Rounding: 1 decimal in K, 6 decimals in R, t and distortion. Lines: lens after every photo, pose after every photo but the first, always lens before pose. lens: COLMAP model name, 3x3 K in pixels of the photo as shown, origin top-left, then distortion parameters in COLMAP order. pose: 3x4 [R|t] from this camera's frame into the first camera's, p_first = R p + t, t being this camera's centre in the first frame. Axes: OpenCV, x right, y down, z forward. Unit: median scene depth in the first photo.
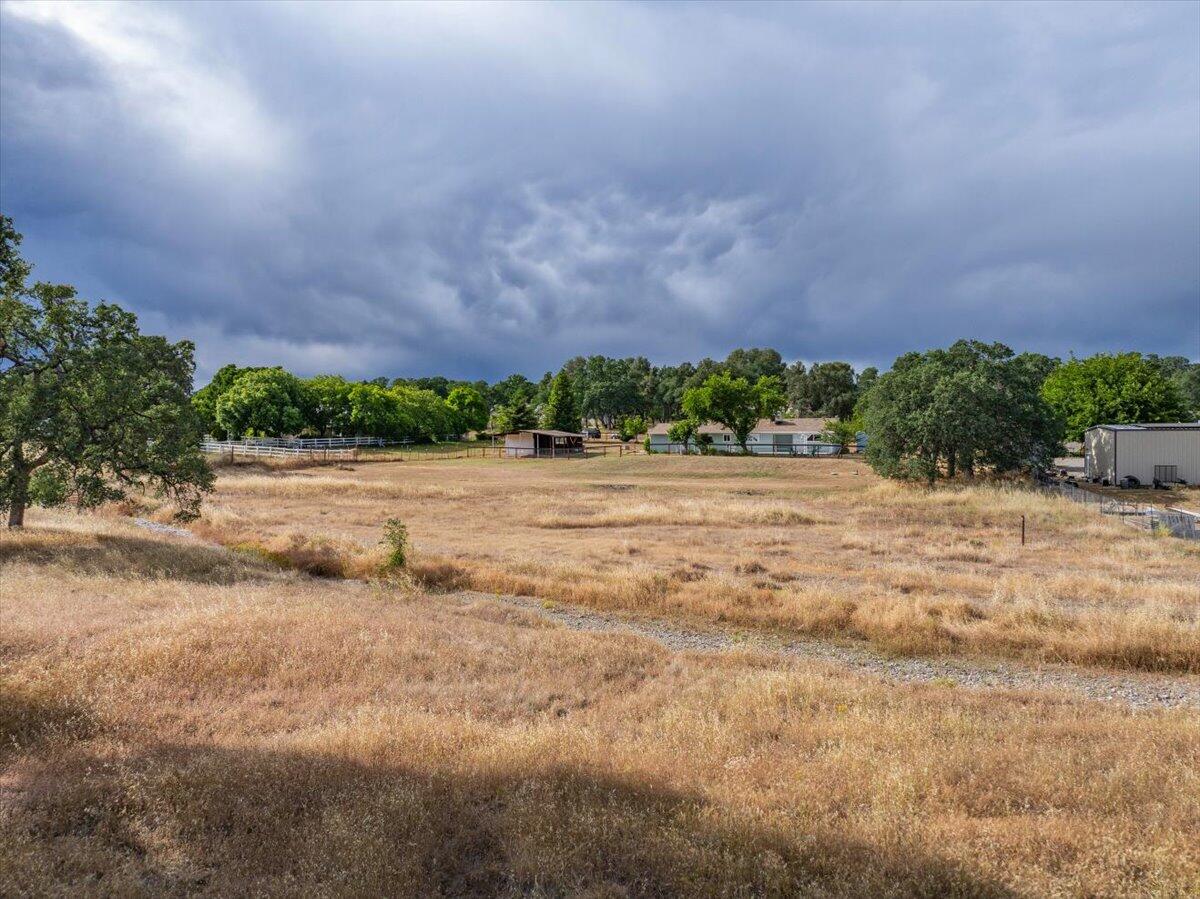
lens RADIAL K [[835.2, 0, 600.0], [0, 835.2, 449.5], [0, 0, 1]] dist [-0.041720, 0.000253]
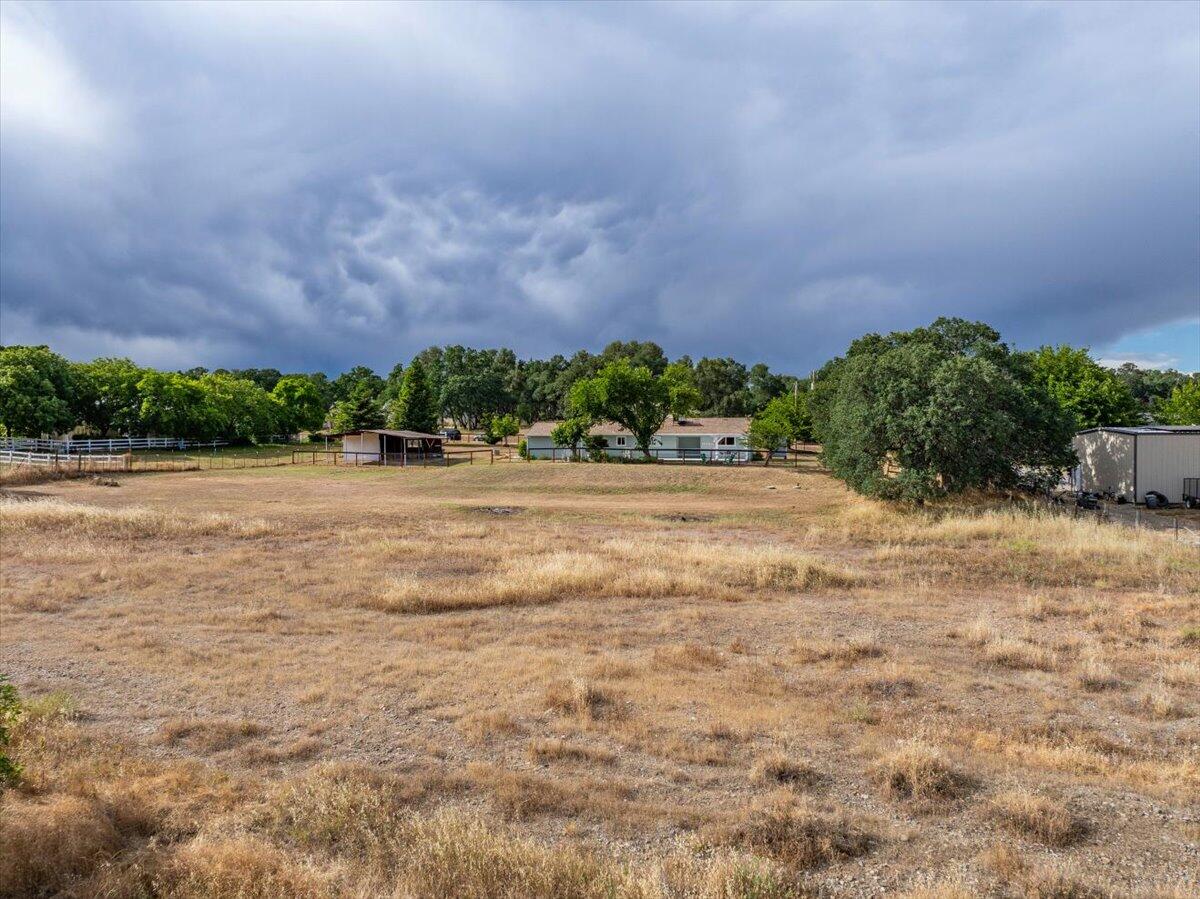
lens RADIAL K [[835.2, 0, 600.0], [0, 835.2, 449.5], [0, 0, 1]] dist [-0.041720, 0.000253]
pose [[0.984425, 0.002112, 0.175790, -0.010396], [-0.001799, 0.999996, -0.001940, -0.003077], [-0.175794, 0.001594, 0.984426, 0.157095]]
